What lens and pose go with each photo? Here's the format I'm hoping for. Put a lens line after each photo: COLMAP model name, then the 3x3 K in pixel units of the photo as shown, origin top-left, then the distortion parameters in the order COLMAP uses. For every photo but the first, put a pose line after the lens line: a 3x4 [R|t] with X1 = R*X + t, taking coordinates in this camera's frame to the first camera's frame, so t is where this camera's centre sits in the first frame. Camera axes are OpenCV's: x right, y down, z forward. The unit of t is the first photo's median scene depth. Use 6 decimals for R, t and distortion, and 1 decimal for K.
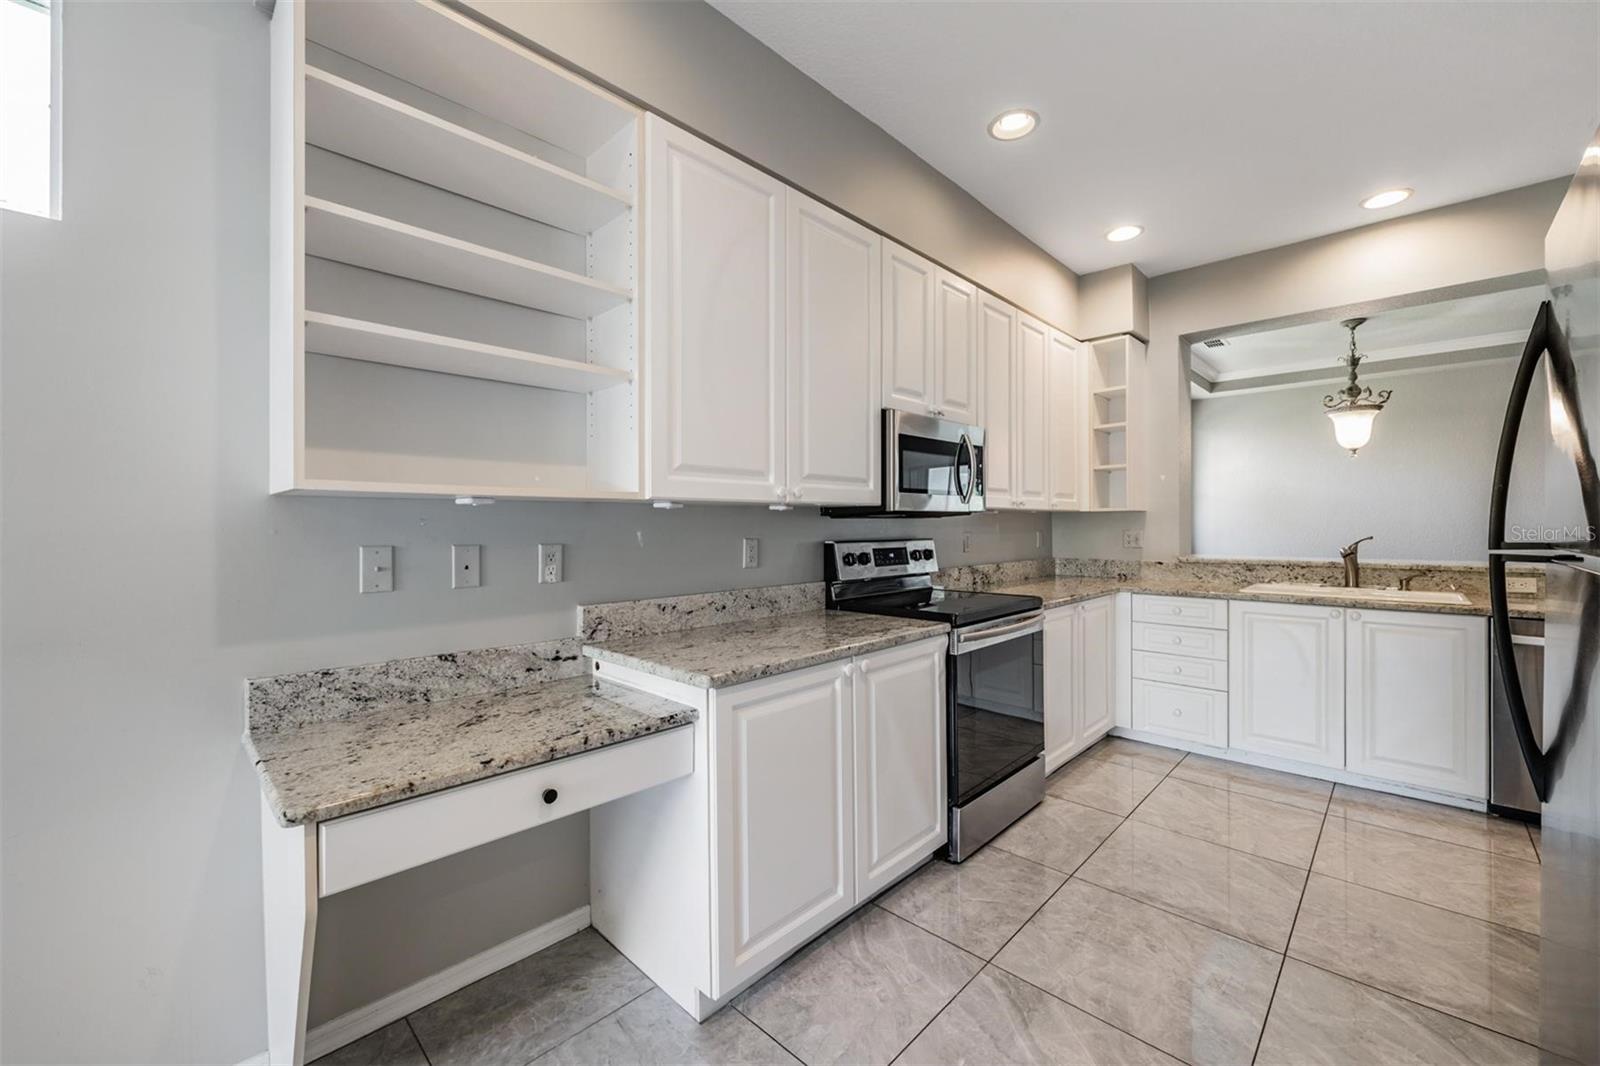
lens RADIAL K [[626.6, 0, 802.5], [0, 626.6, 528.5], [0, 0, 1]] dist [-0.000976, -0.000794]
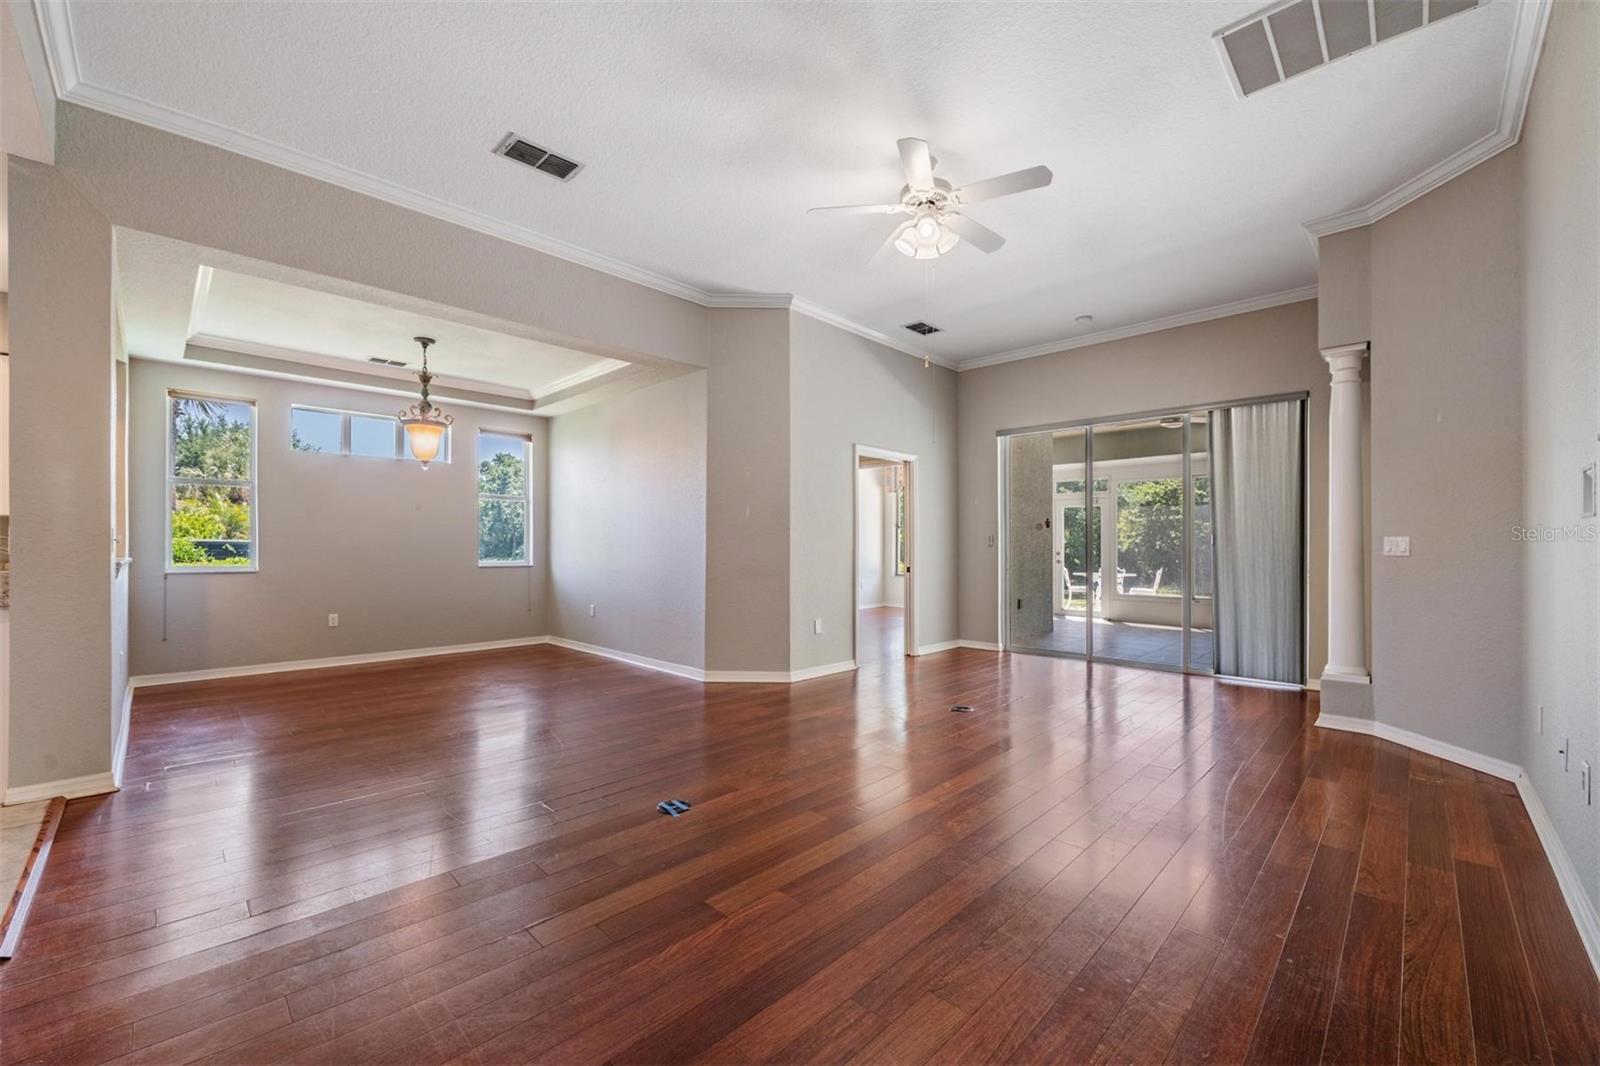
lens RADIAL K [[633.8, 0, 807.2], [0, 633.8, 539.0], [0, 0, 1]] dist [0.000890, -0.006932]
pose [[0.999973, 0.007244, 0.001346, 2.503954], [-0.007218, 0.999804, -0.018423, 0.027496], [-0.001480, 0.018413, 0.999829, -0.089757]]
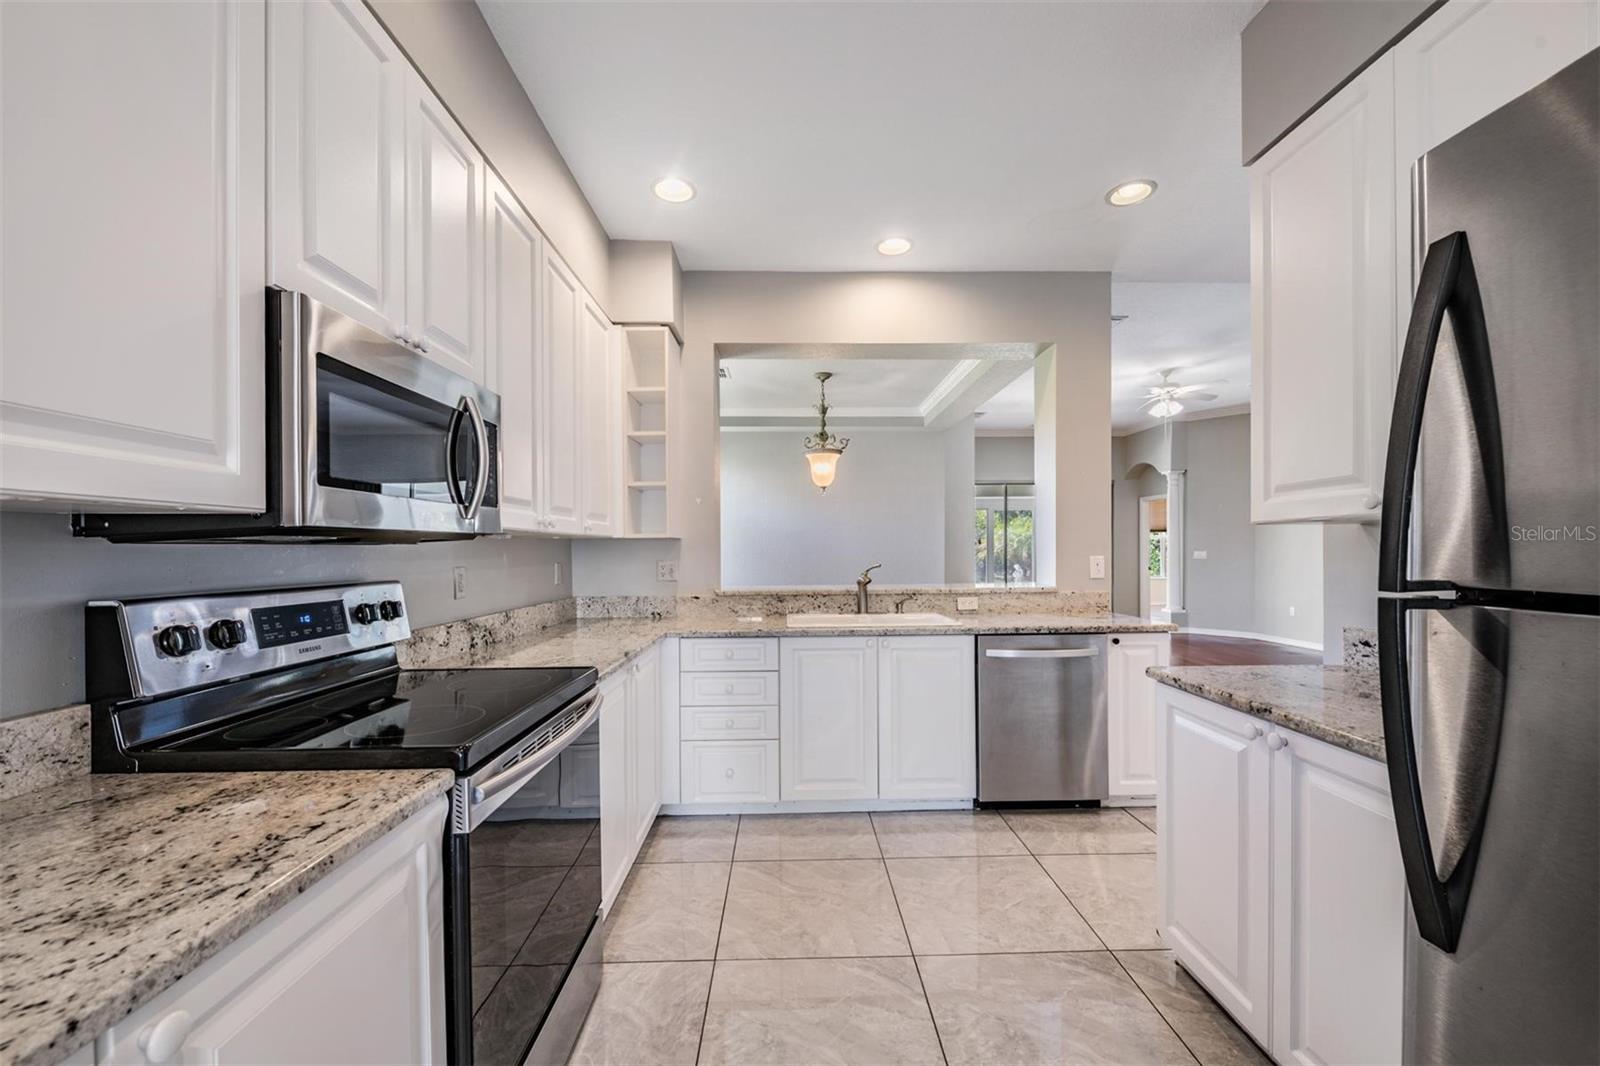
lens RADIAL K [[626.7, 0, 799.3], [0, 626.7, 551.6], [0, 0, 1]] dist [-0.000909, -0.000327]
pose [[0.705956, -0.001527, 0.708254, 0.067395], [0.008360, 0.999946, -0.006177, -0.004151], [-0.708206, 0.010281, 0.705930, 0.374326]]
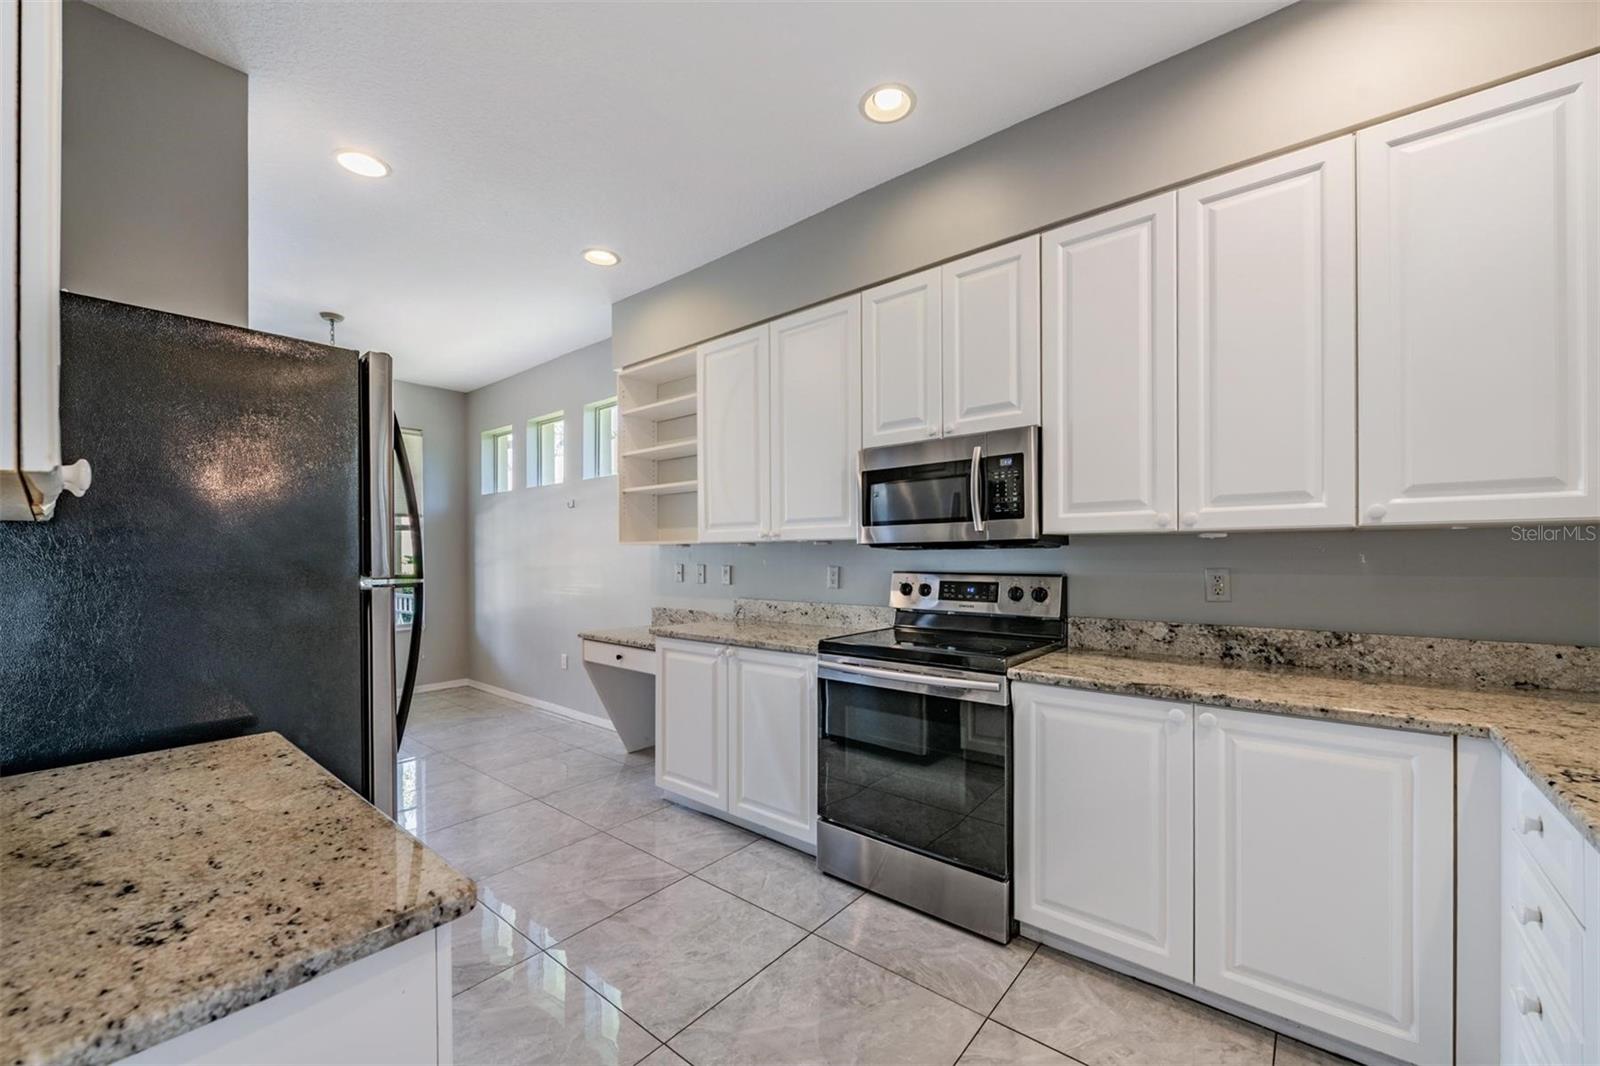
lens RADIAL K [[624.4, 0, 801.8], [0, 624.4, 555.2], [0, 0, 1]] dist [0.000713, -0.003425]
pose [[0.082862, 0.006309, -0.996541, 1.018536], [-0.000875, 0.999980, 0.006259, -0.012842], [0.996561, 0.000353, 0.082866, 0.681687]]
